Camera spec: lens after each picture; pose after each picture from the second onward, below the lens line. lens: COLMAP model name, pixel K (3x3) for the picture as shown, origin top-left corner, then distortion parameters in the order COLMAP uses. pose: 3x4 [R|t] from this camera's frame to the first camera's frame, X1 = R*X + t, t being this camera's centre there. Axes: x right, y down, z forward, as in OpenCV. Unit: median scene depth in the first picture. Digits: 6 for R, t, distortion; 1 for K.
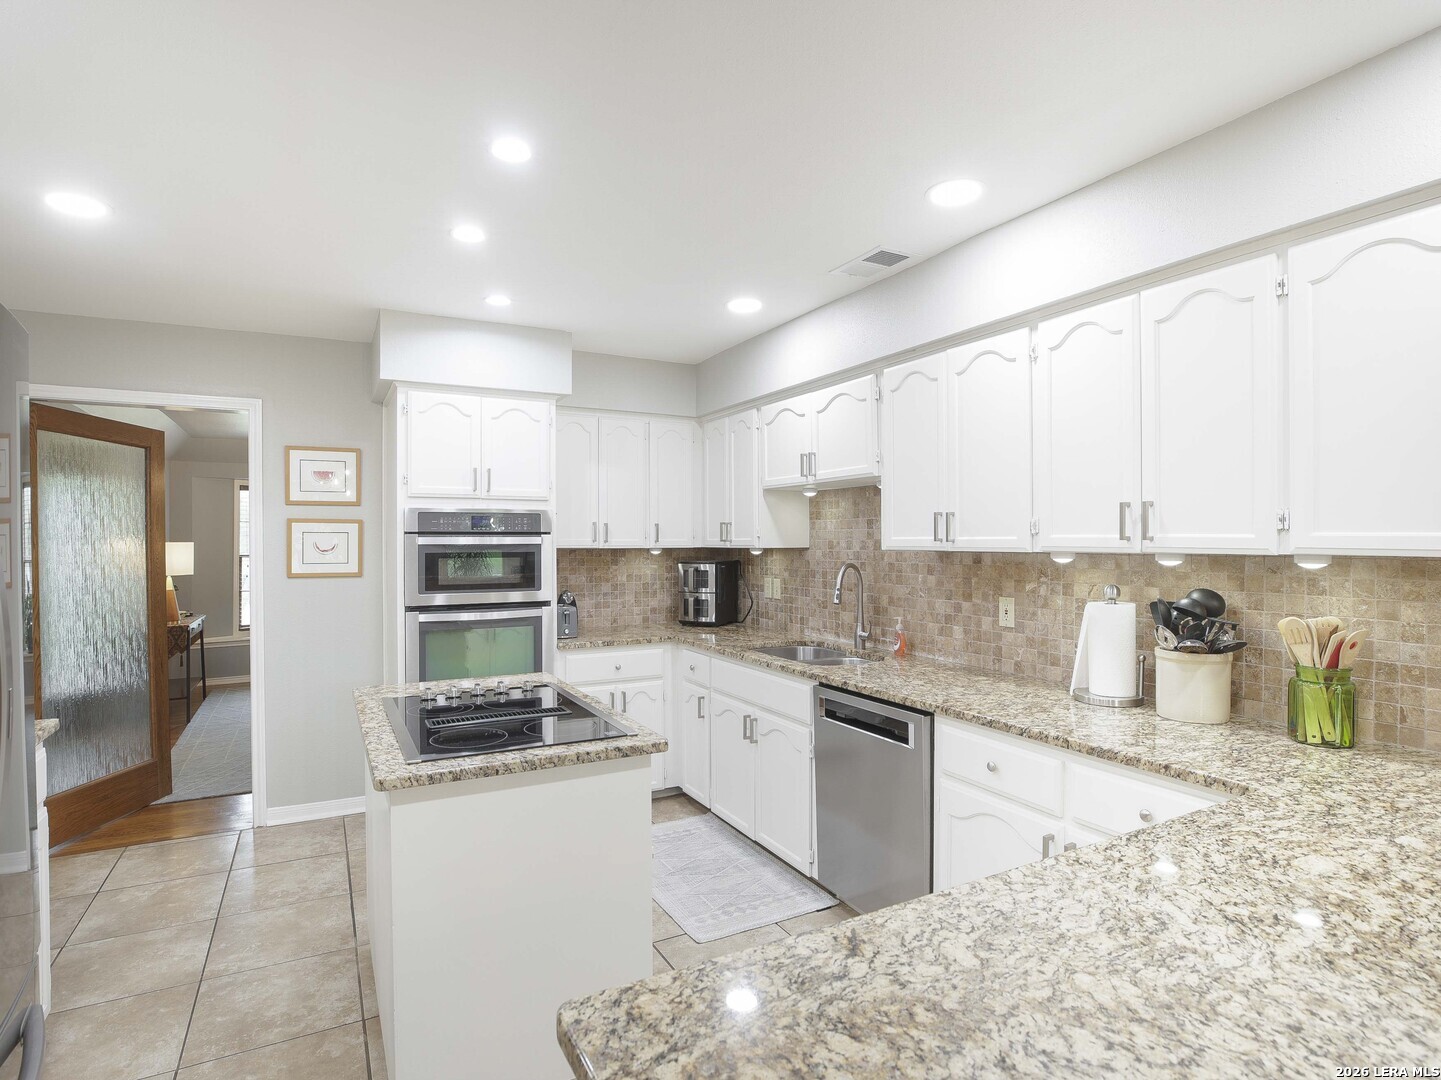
lens RADIAL K [[754.9, 0, 719.6], [0, 754.9, 538.7], [0, 0, 1]] dist [-0.040749, 0.006987]
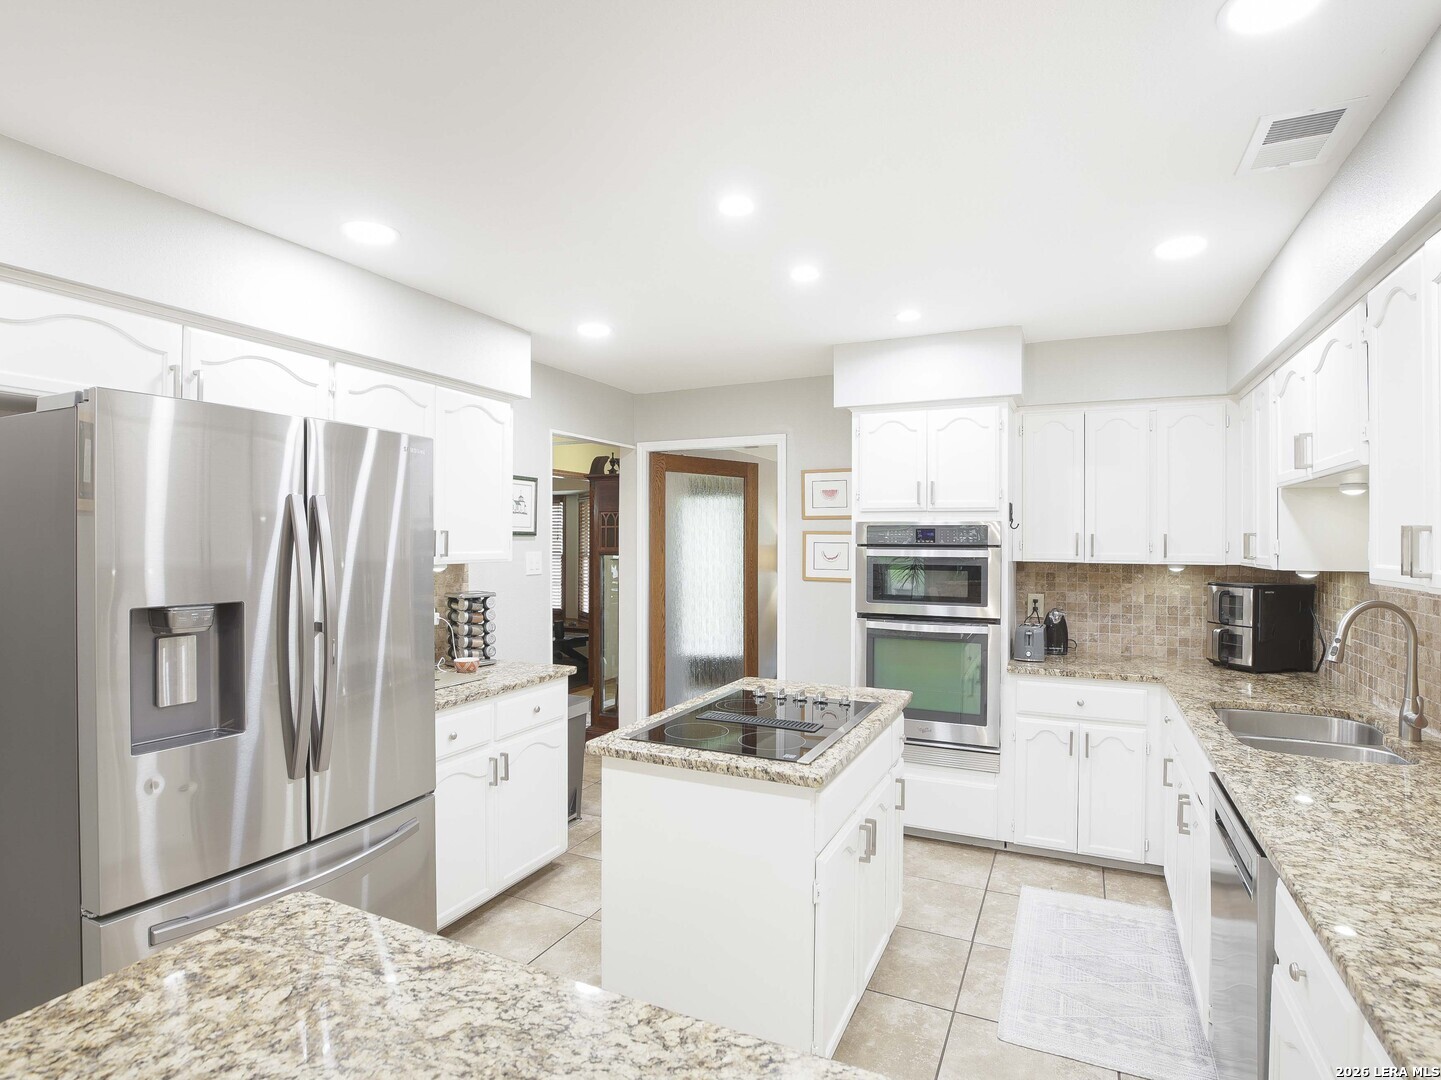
lens RADIAL K [[754.9, 0, 719.3], [0, 754.9, 538.9], [0, 0, 1]] dist [-0.040749, 0.006987]
pose [[0.594676, 0.005825, -0.803944, 0.351269], [-0.005116, 0.999981, 0.003460, -0.019821], [0.803949, 0.002055, 0.594694, 0.191467]]
